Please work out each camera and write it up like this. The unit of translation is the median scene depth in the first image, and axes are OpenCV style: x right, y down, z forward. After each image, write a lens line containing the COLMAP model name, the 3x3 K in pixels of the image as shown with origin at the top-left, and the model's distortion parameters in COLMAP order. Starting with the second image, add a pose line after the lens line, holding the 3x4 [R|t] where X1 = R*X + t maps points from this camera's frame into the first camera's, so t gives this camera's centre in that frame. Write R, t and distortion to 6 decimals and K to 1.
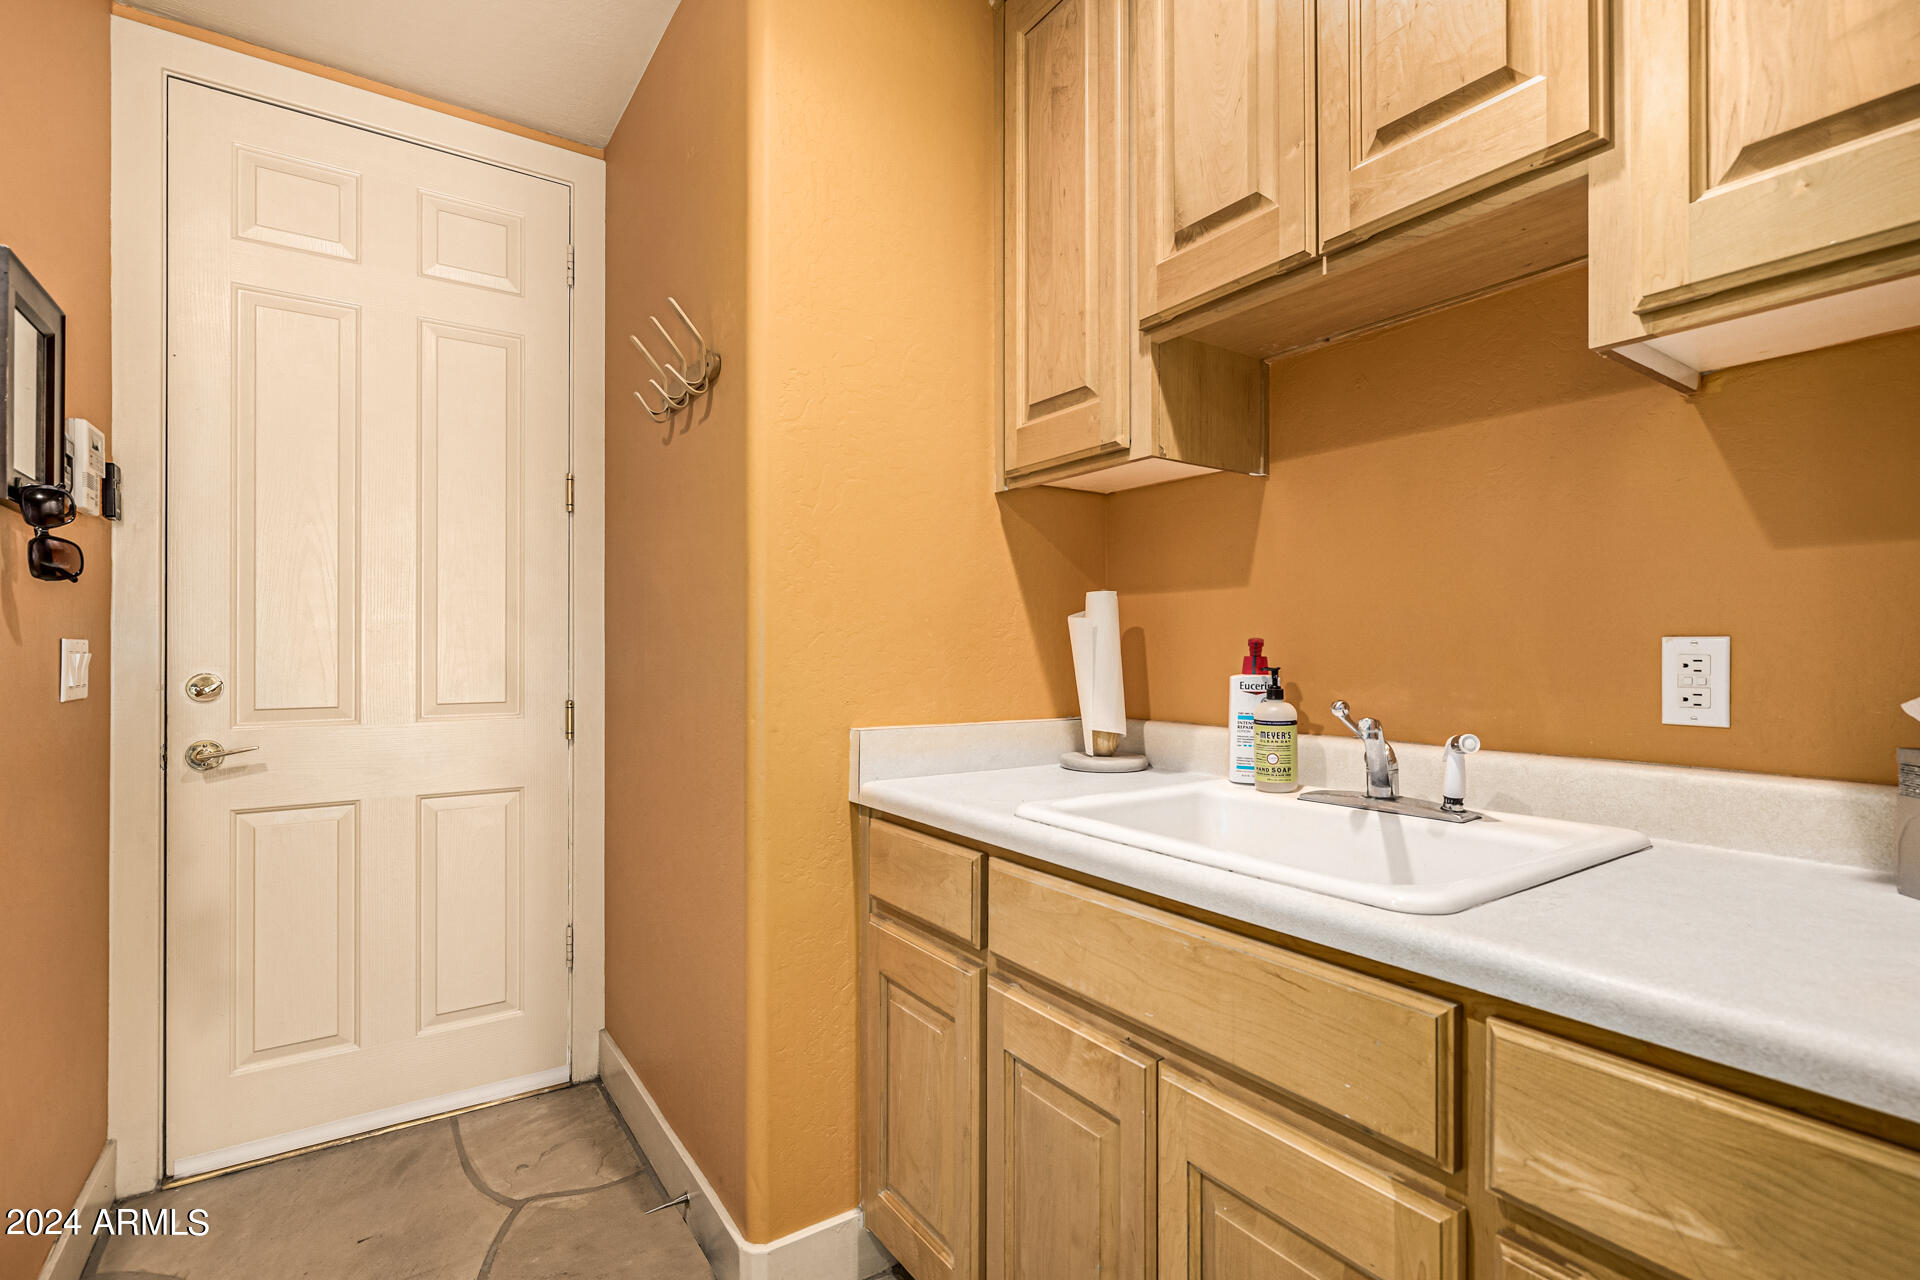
lens RADIAL K [[881.5, 0, 959.5], [0, 881.5, 647.5], [0, 0, 1]] dist [0.000349, -0.000463]
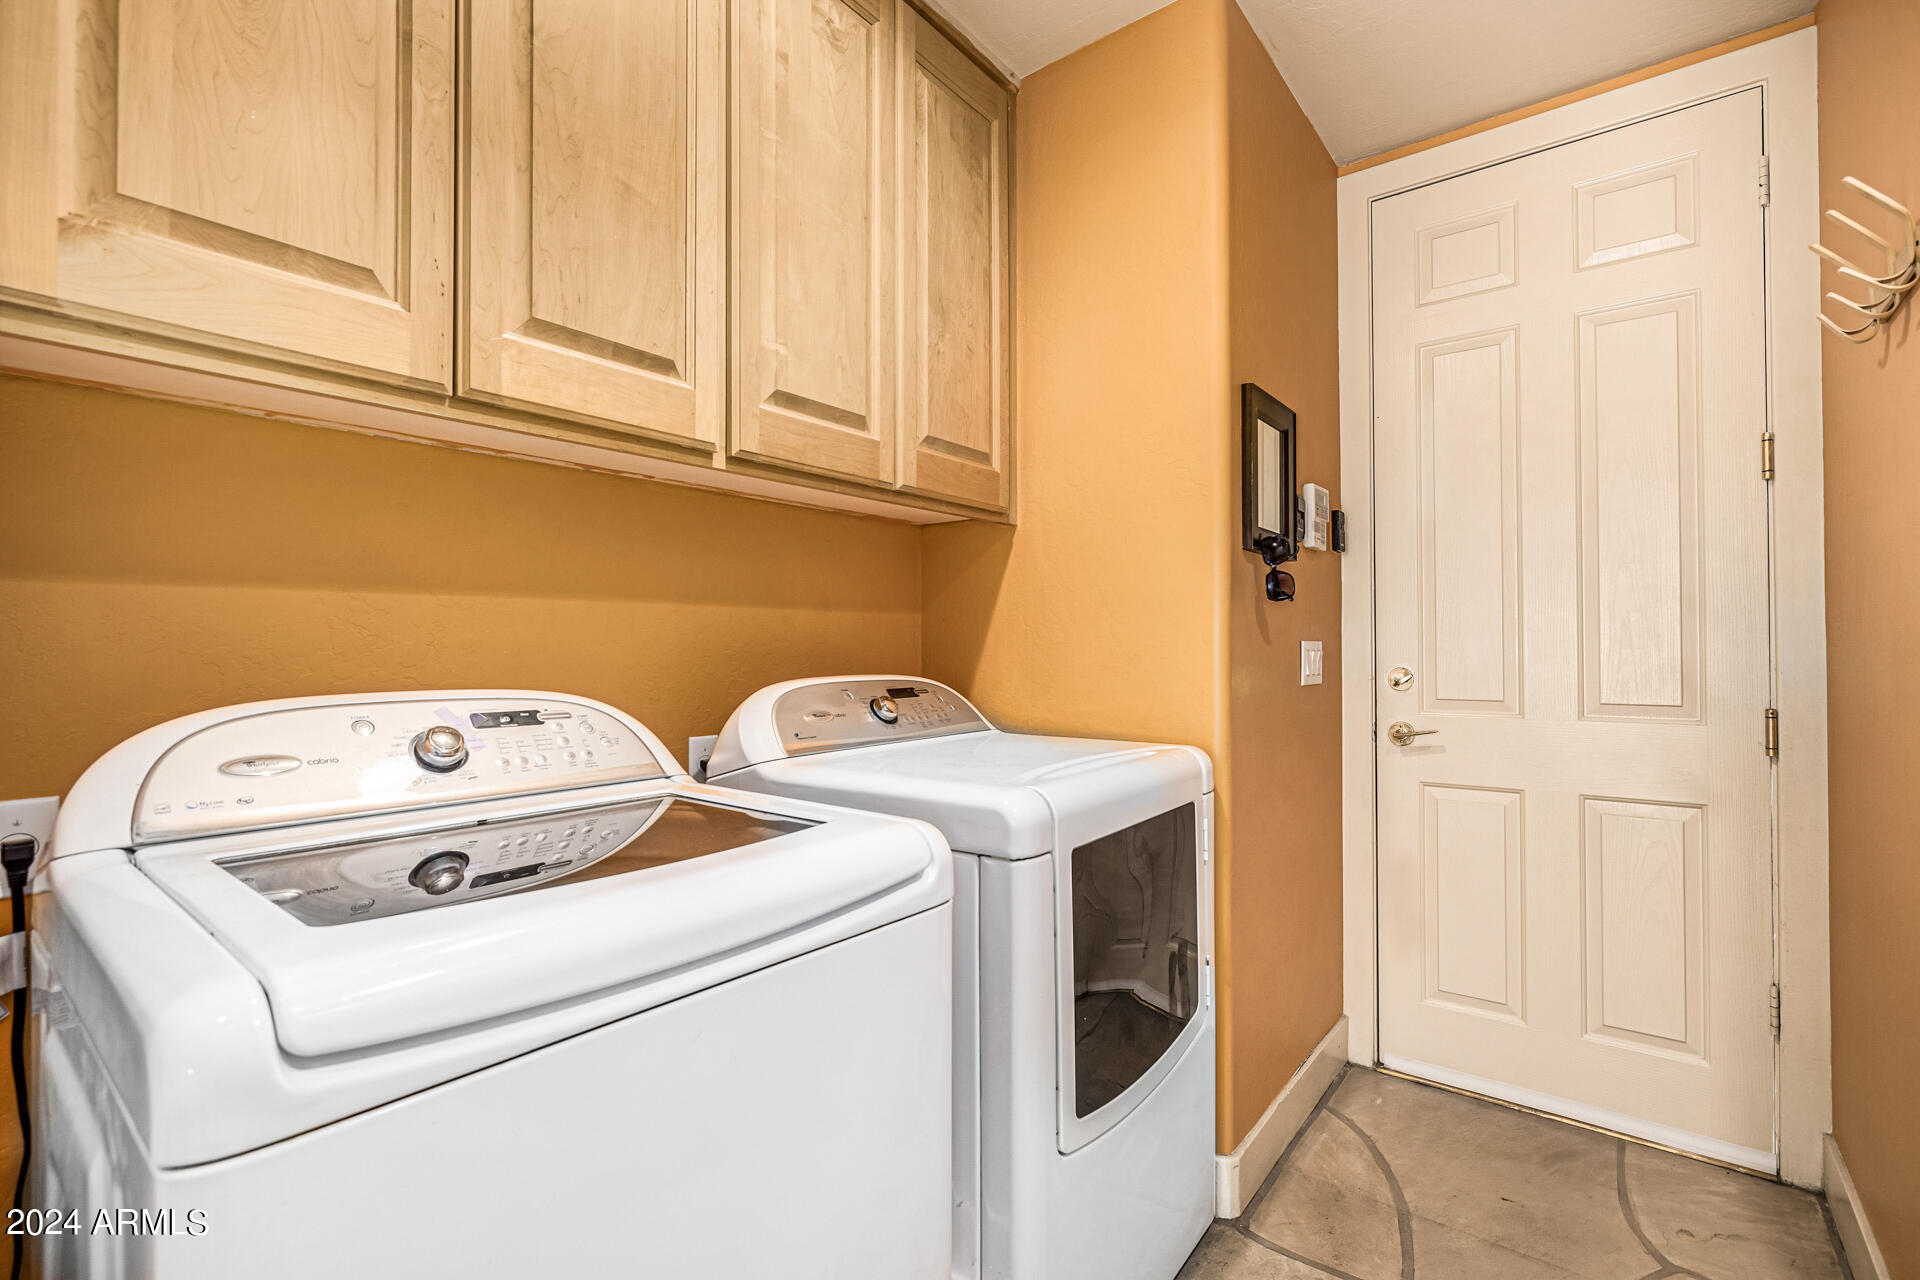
lens RADIAL K [[867.9, 0, 969.2], [0, 867.9, 641.9], [0, 0, 1]] dist [-0.000526, -0.000134]
pose [[0.306795, -0.010054, -0.951722, 0.113862], [0.005436, 0.999946, -0.008811, 0.000696], [0.951760, -0.002471, 0.306833, 0.050162]]
